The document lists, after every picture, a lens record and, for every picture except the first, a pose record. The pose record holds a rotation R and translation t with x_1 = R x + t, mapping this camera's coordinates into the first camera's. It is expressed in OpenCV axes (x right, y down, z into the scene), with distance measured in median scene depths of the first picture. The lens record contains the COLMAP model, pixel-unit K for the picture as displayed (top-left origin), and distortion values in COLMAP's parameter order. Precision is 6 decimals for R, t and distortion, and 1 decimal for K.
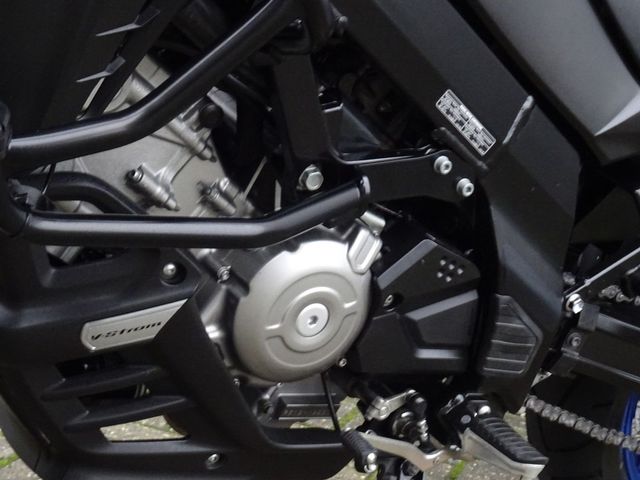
lens RADIAL K [[1424.6, 0, 320.5], [0, 1424.6, 239.7], [0, 0, 1]] dist [-0.044809, 0.000000]
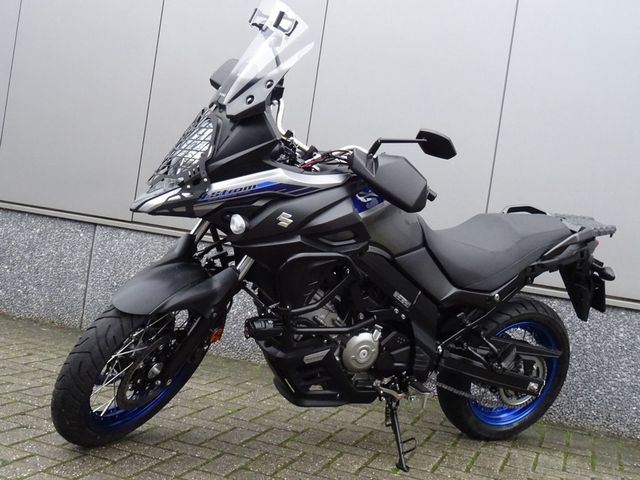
lens RADIAL K [[763.0, 0, 320.8], [0, 763.0, 239.2], [0, 0, 1]] dist [0.030465, 0.000000]
pose [[0.995803, -0.052619, -0.074882, 0.048135], [0.041068, 0.988104, -0.148201, 0.049620], [0.081789, 0.144504, 0.986118, -1.011901]]
